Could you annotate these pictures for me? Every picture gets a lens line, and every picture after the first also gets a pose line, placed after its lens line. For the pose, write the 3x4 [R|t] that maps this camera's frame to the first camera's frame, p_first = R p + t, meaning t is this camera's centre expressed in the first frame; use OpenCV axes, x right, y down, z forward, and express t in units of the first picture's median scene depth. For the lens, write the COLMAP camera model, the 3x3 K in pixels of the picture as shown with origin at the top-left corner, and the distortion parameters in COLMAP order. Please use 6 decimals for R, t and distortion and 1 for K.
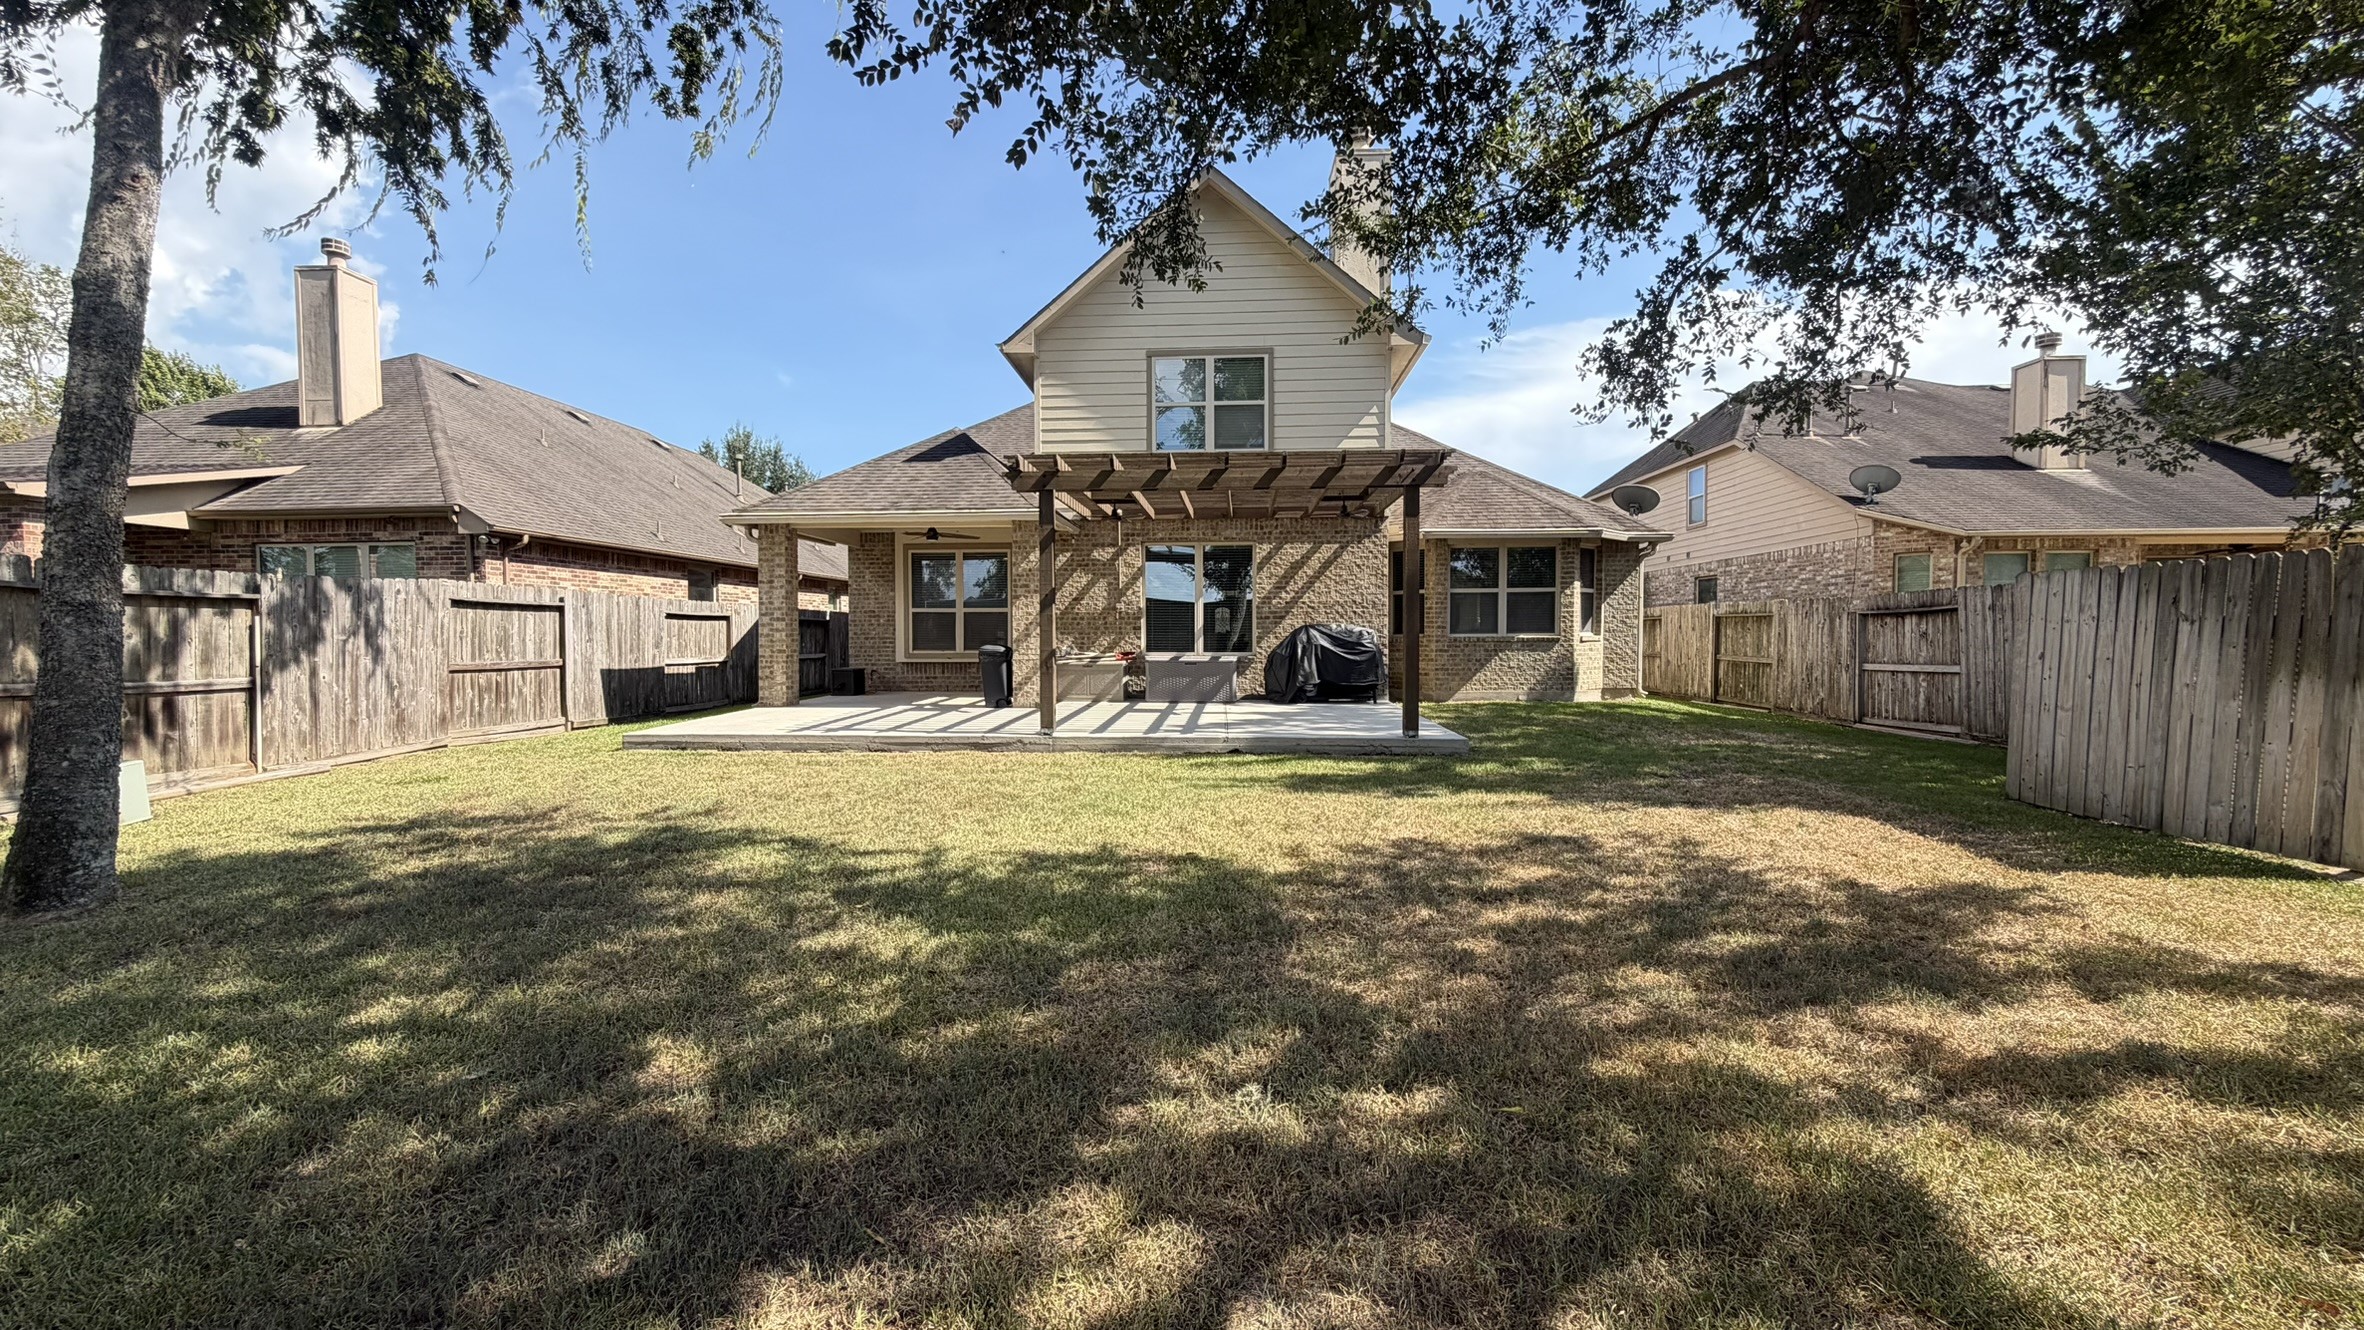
lens RADIAL K [[944.8, 0, 1182.0], [0, 944.8, 665.0], [0, 0, 1]] dist [0.000135, 0.000024]
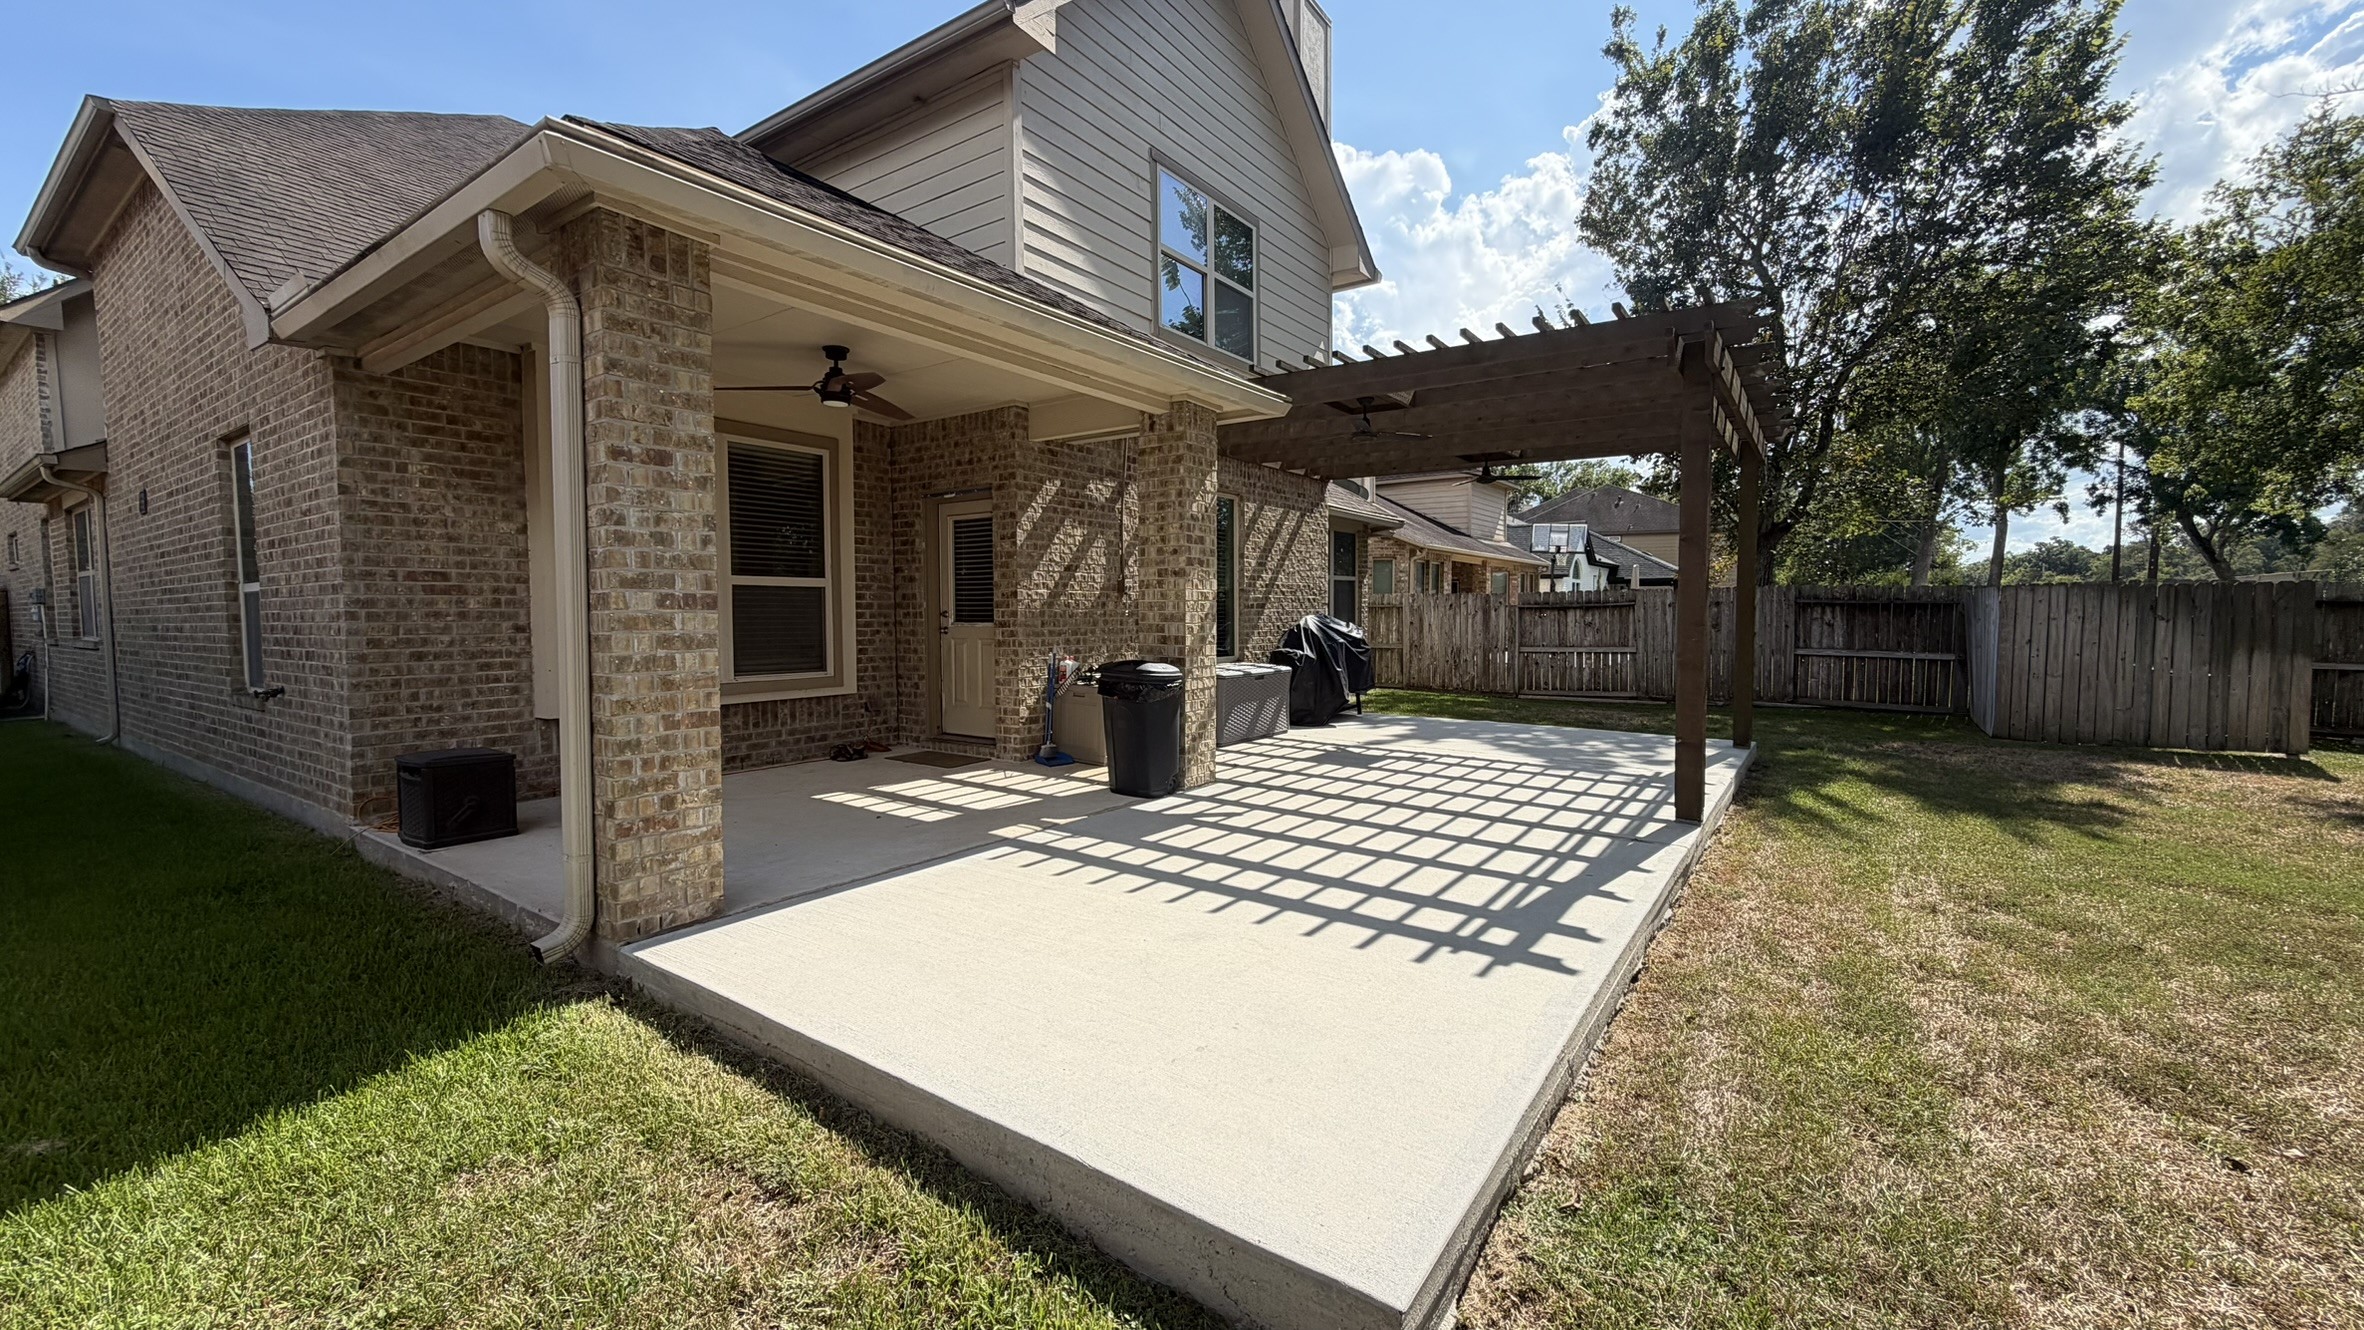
lens RADIAL K [[944.8, 0, 1182.0], [0, 944.8, 665.0], [0, 0, 1]] dist [0.000135, 0.000024]
pose [[0.521326, -0.045575, 0.852140, -0.559118], [0.030328, 0.998931, 0.034872, -0.034163], [-0.852819, 0.007664, 0.522151, 0.705296]]
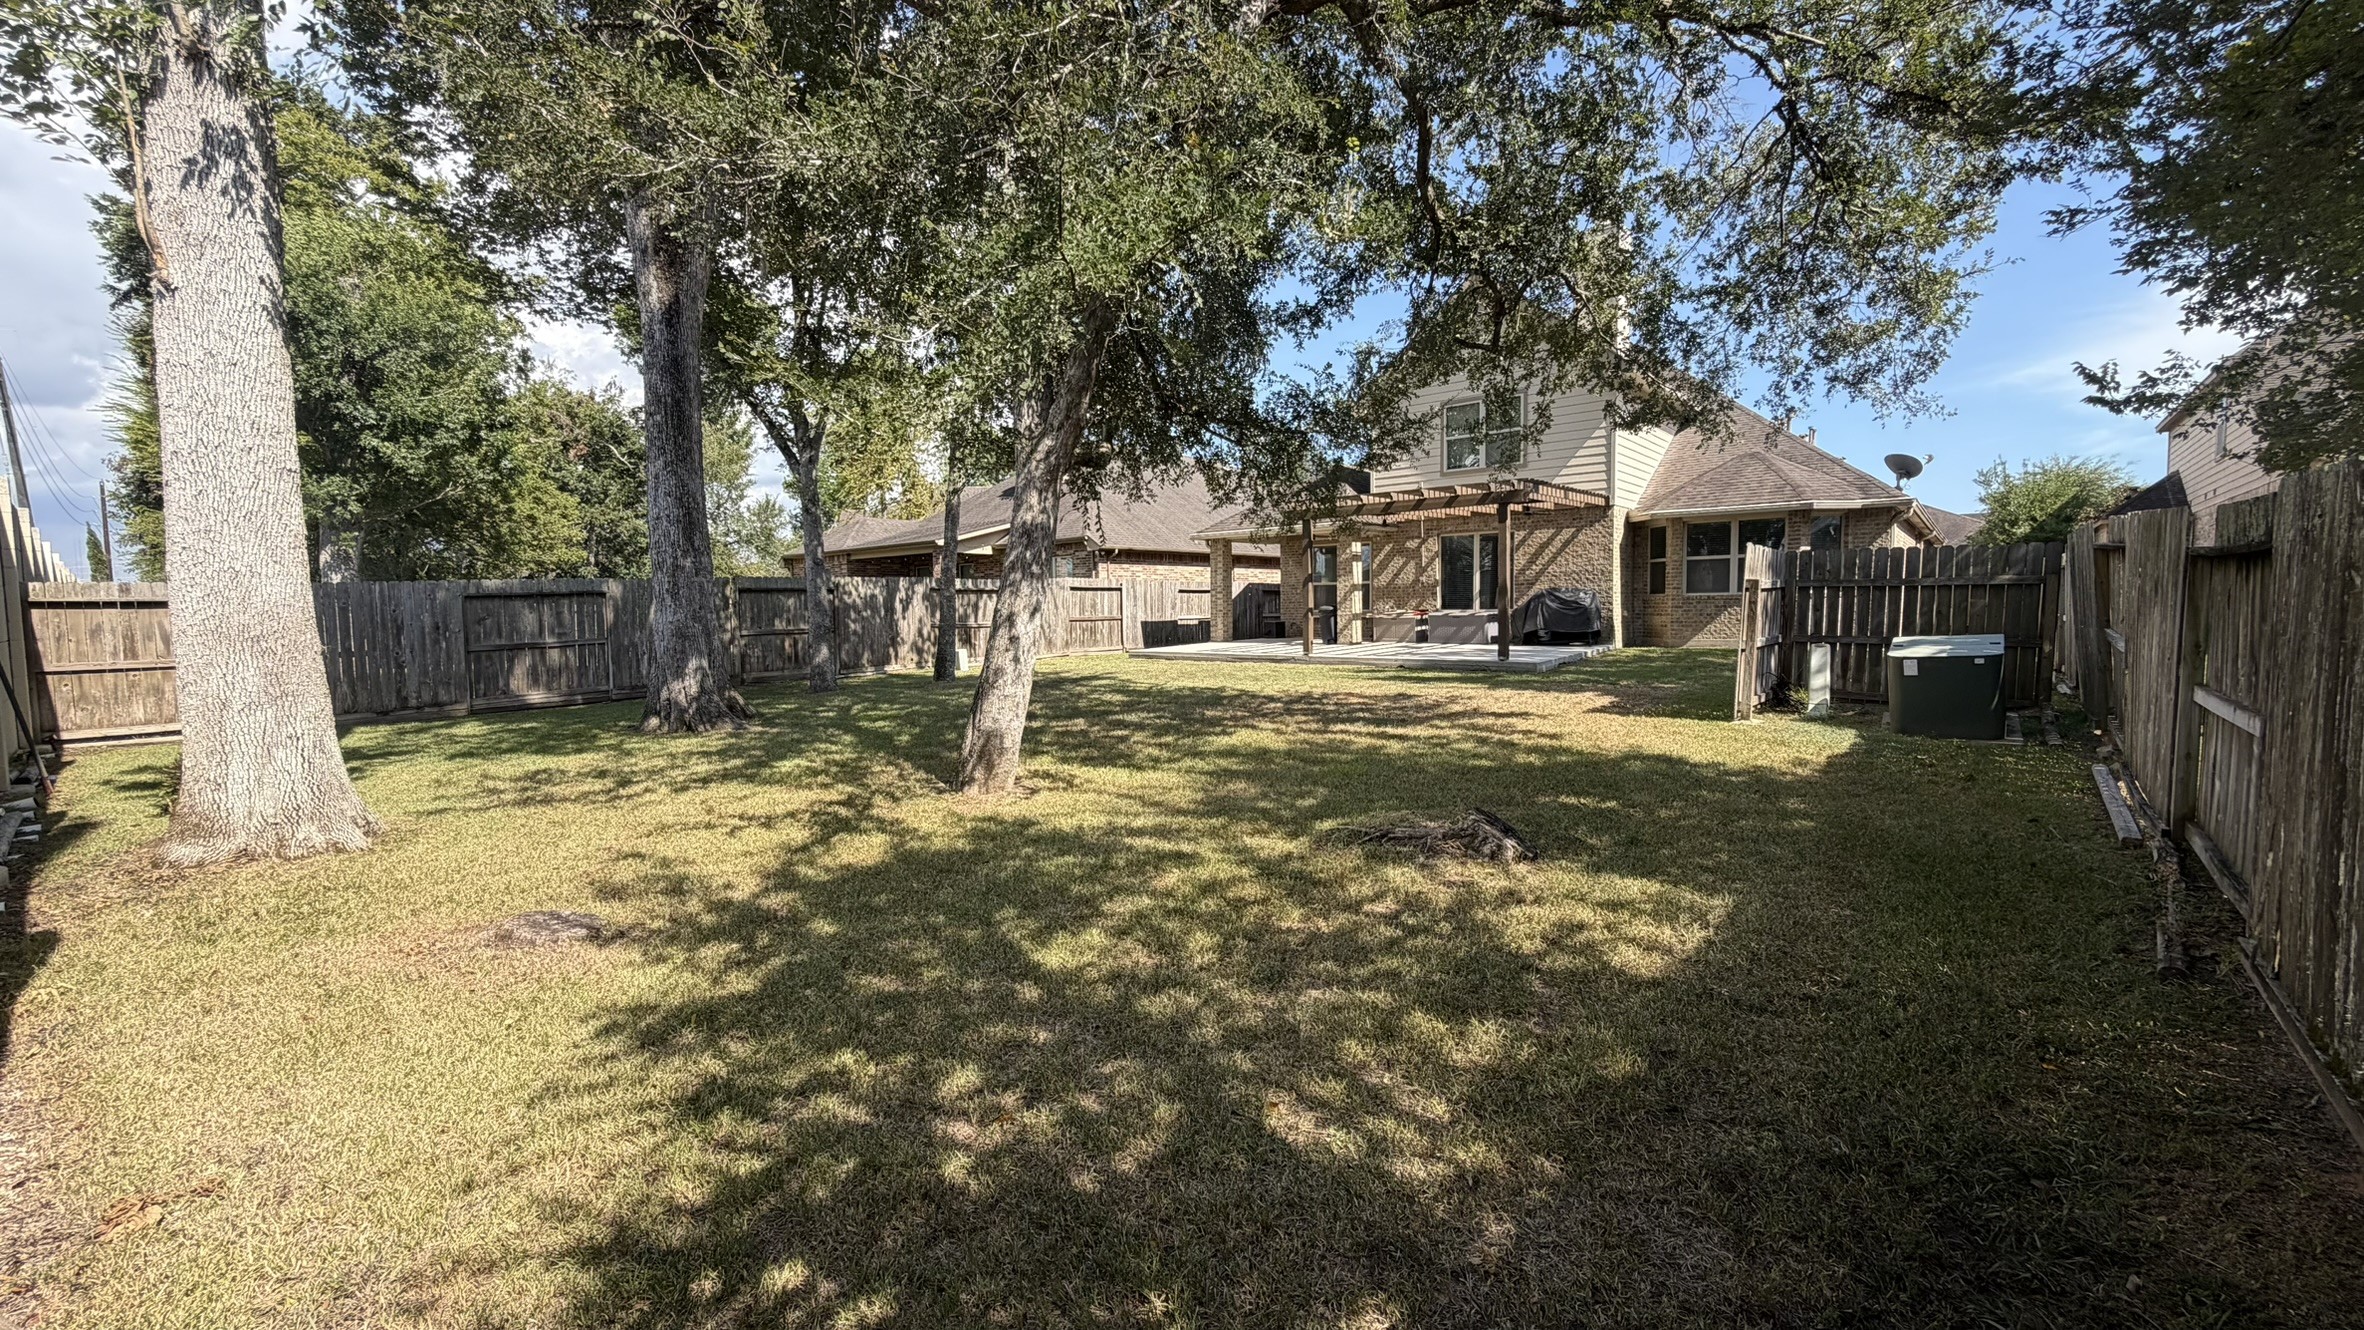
lens RADIAL K [[944.8, 0, 1182.0], [0, 944.8, 665.0], [0, 0, 1]] dist [0.000135, 0.000024]
pose [[0.801196, 0.026891, -0.597798, 0.543468], [-0.003749, 0.999196, 0.039923, 0.015739], [0.598390, -0.029745, 0.800652, -0.431019]]
